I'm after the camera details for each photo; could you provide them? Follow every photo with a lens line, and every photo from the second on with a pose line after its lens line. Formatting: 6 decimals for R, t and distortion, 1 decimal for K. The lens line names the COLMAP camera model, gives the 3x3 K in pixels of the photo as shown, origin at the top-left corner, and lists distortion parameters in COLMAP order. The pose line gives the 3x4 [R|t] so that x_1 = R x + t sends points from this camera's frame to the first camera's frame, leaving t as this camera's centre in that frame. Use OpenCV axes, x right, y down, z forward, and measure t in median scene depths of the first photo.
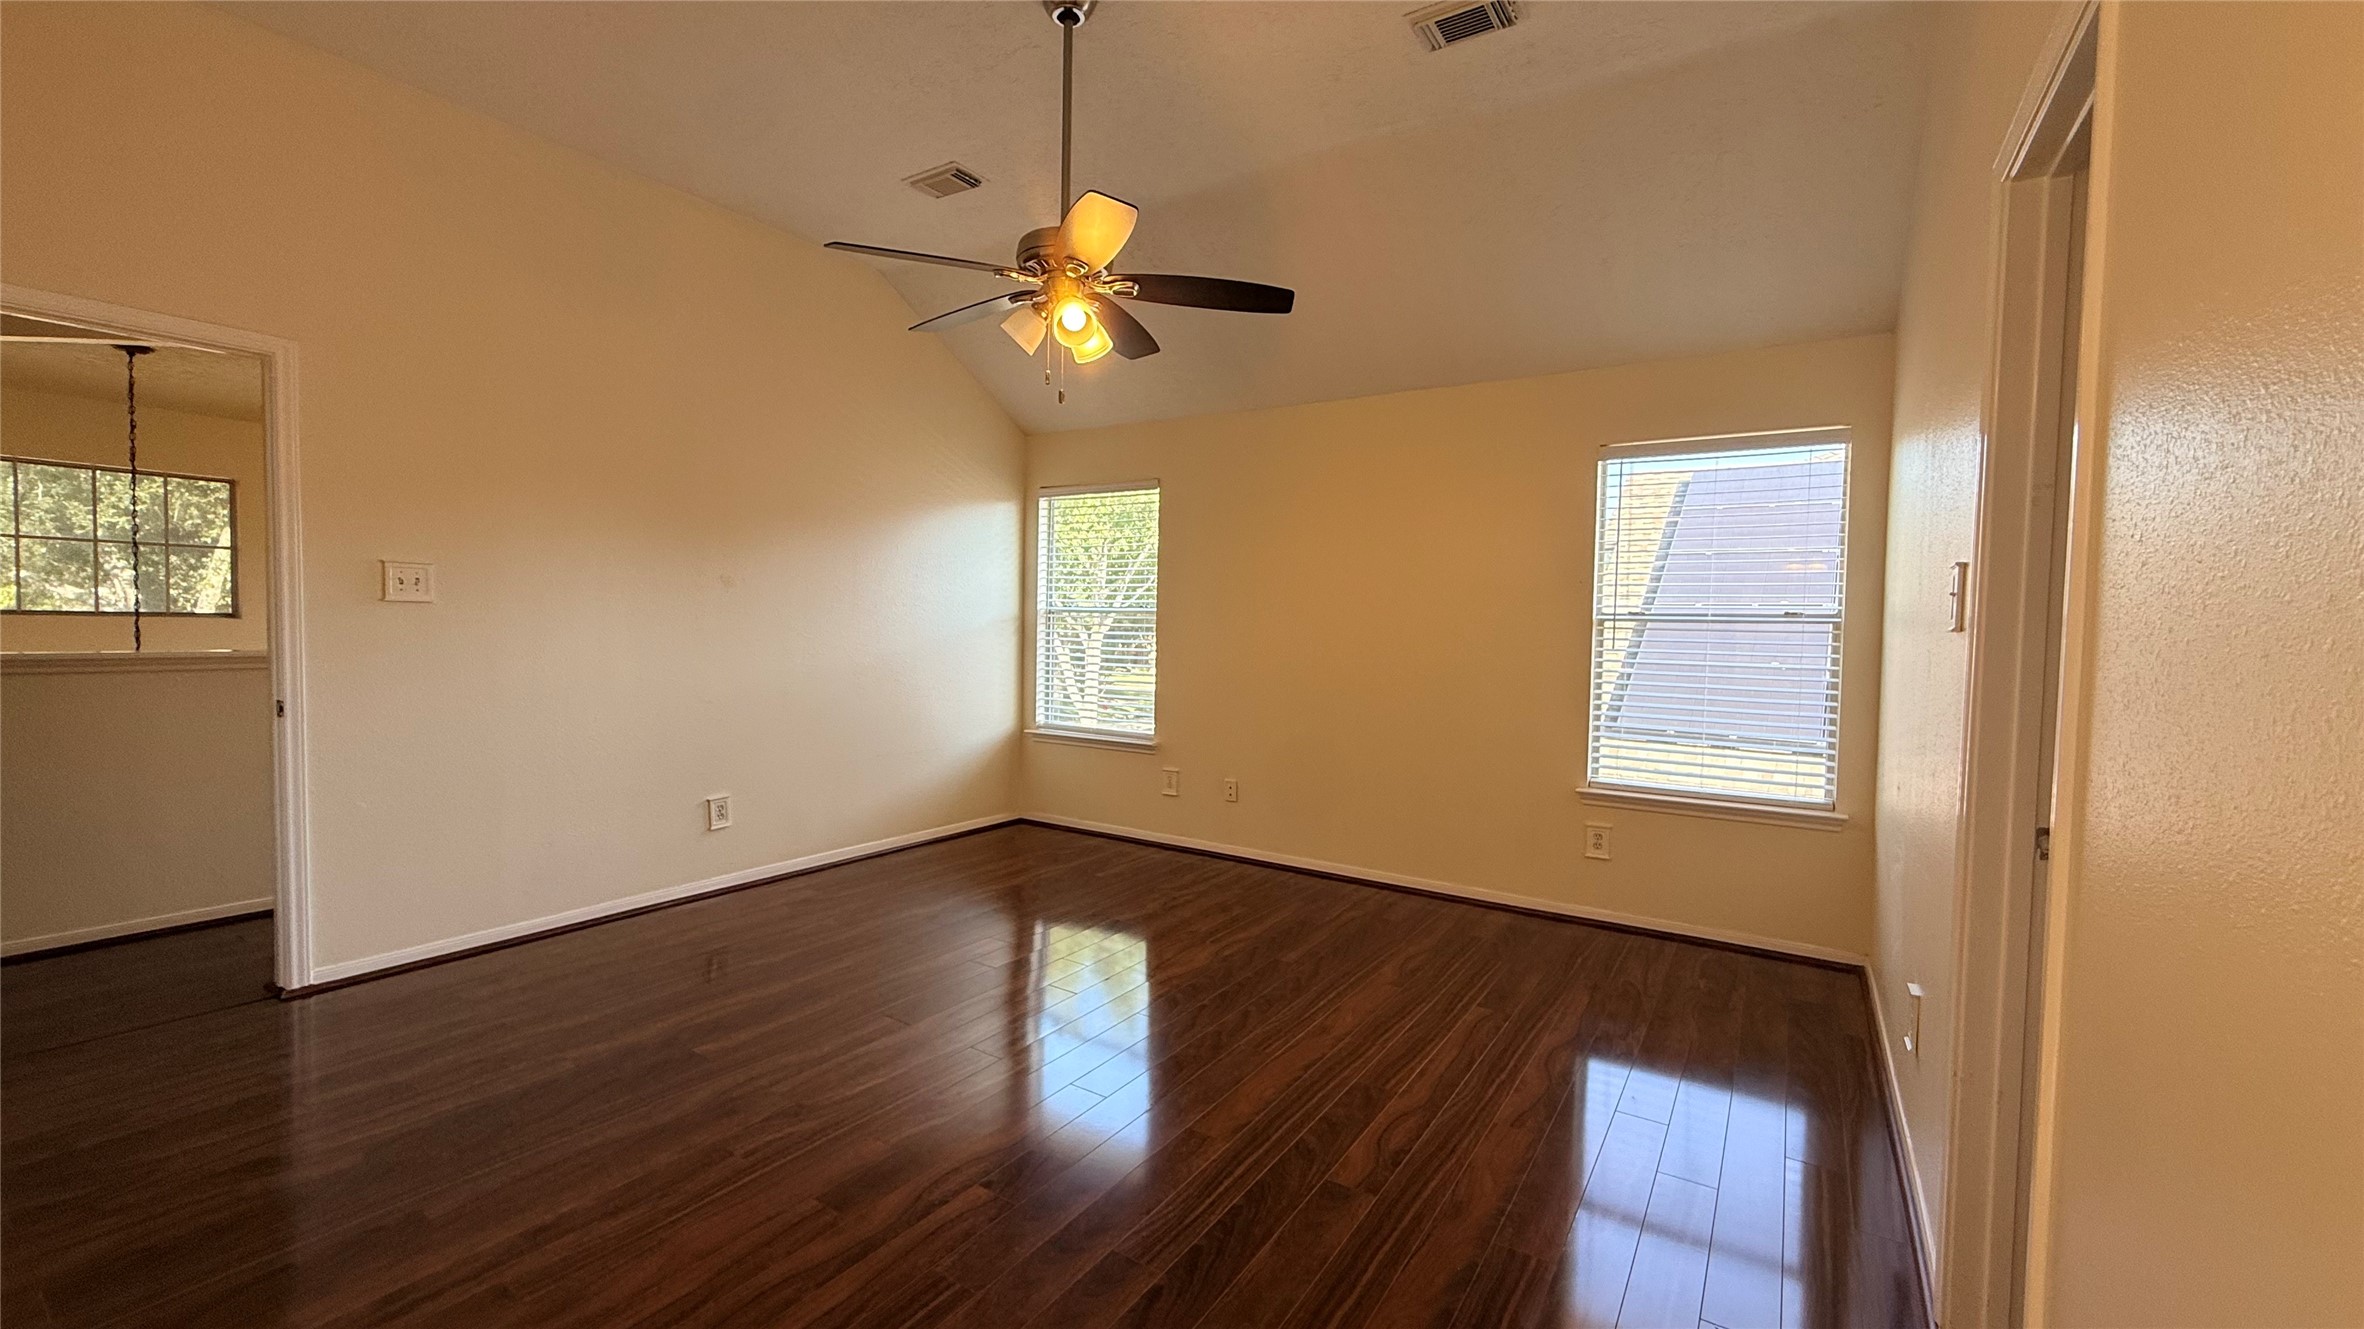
lens RADIAL K [[946.8, 0, 1175.7], [0, 946.8, 669.3], [0, 0, 1]] dist [-0.002230, -0.000250]
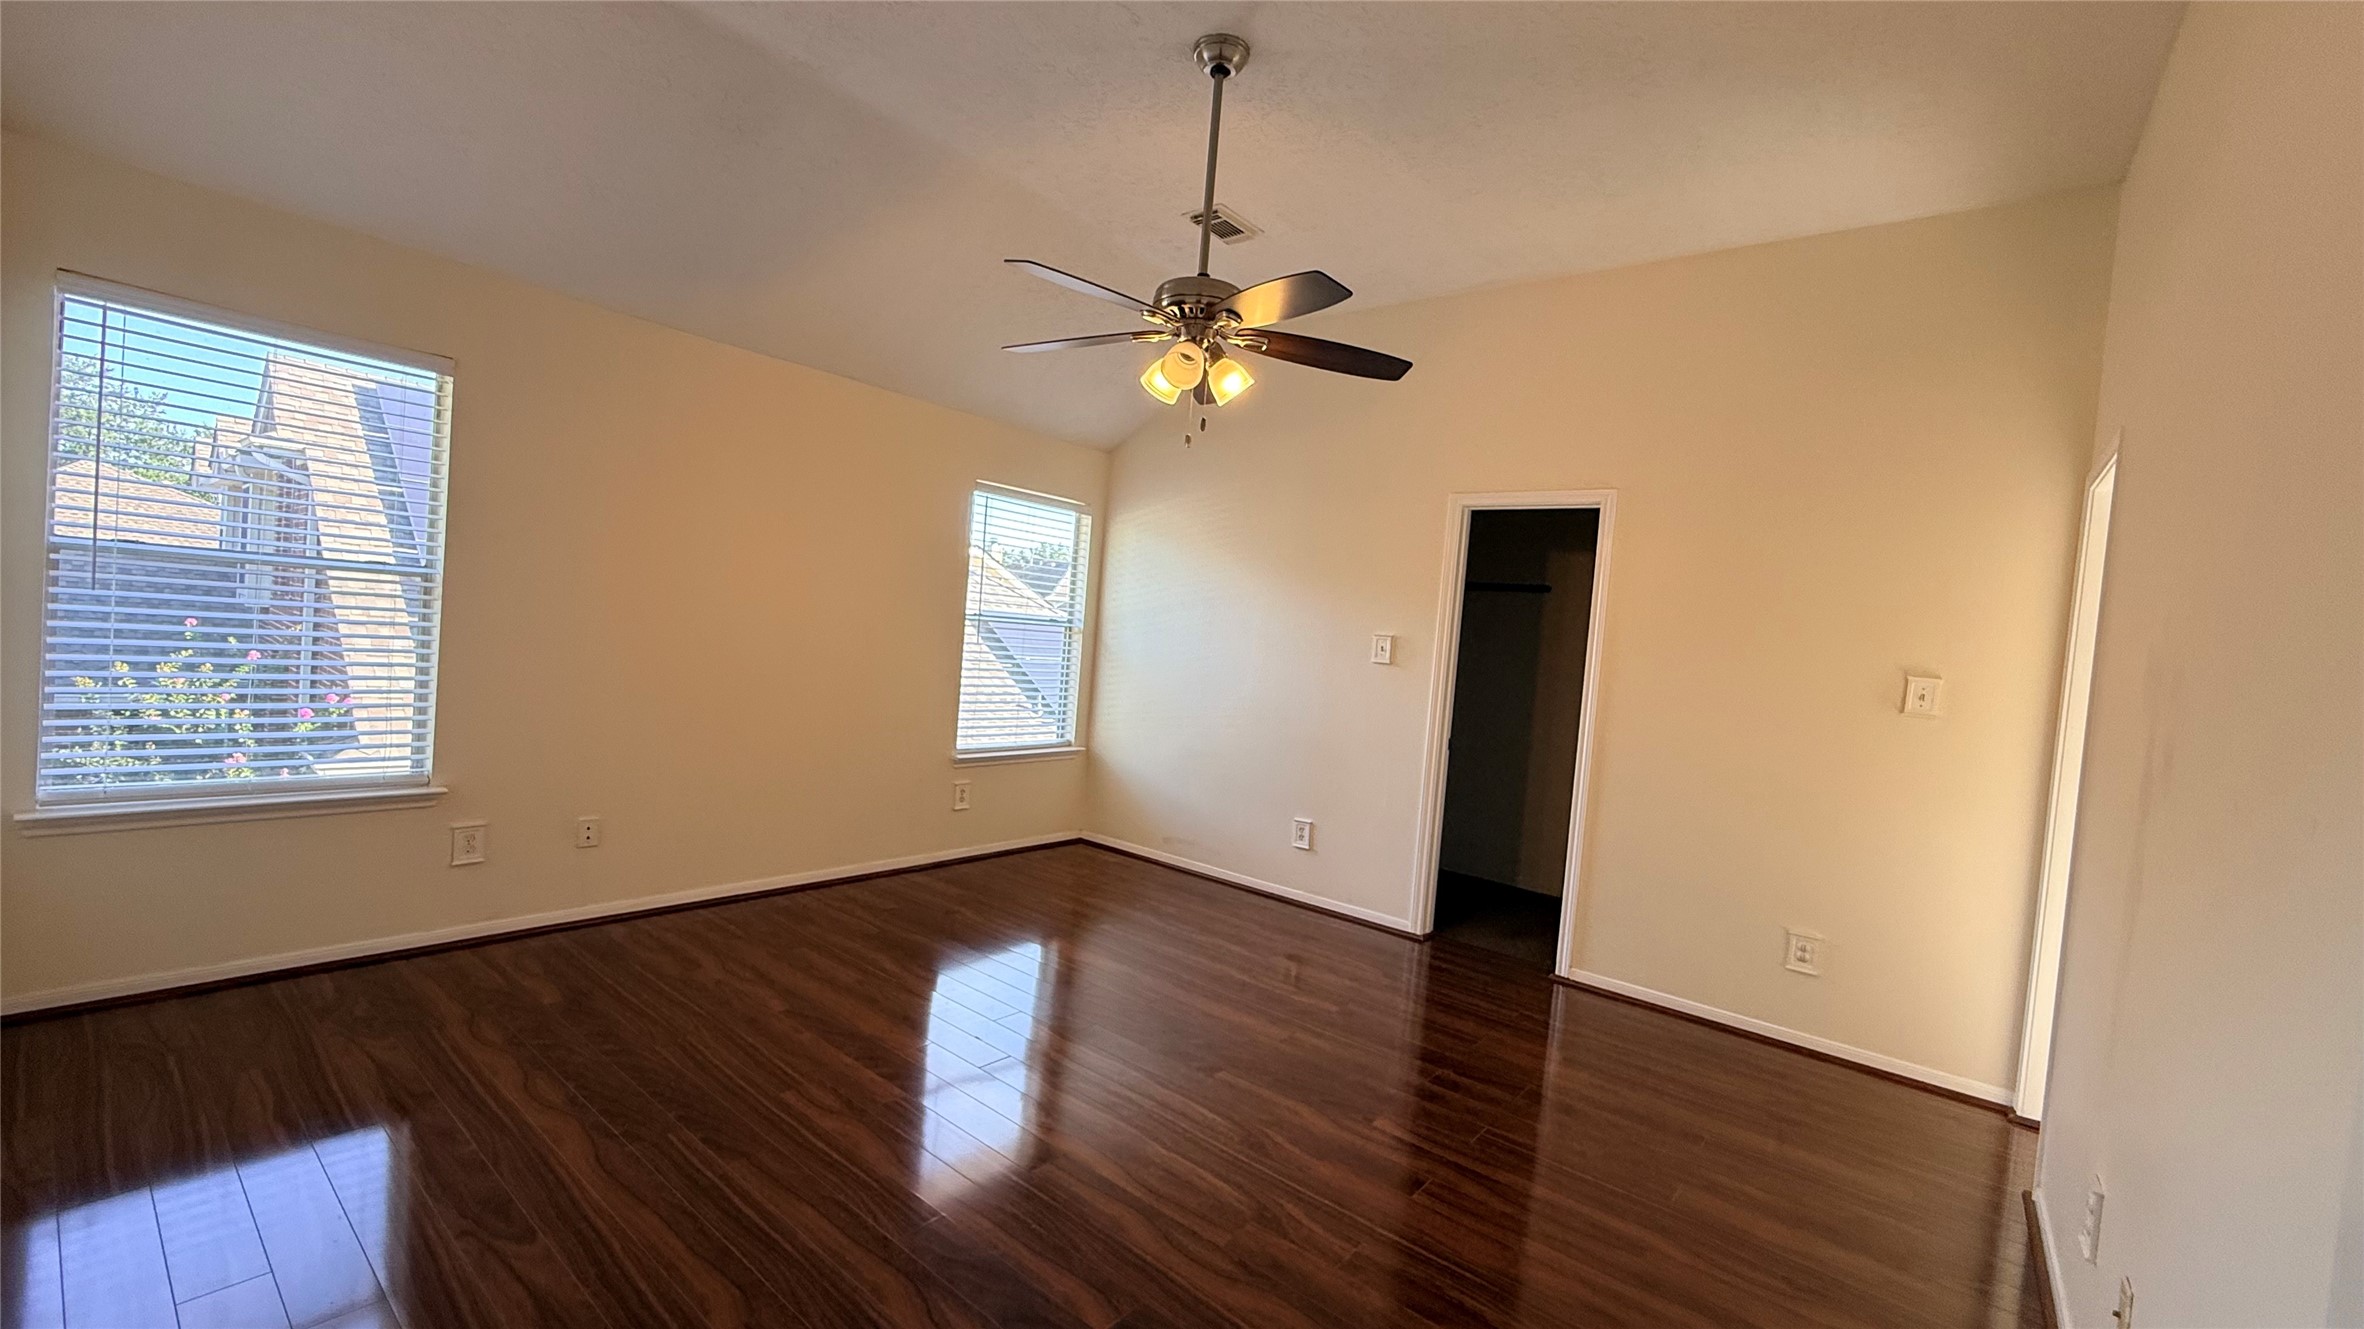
lens RADIAL K [[946.8, 0, 1175.7], [0, 946.8, 669.3], [0, 0, 1]] dist [-0.002230, -0.000250]
pose [[0.106512, -0.050960, 0.993005, -0.750104], [-0.026133, 0.998197, 0.054030, -0.058044], [-0.993968, -0.031705, 0.104989, 0.595218]]
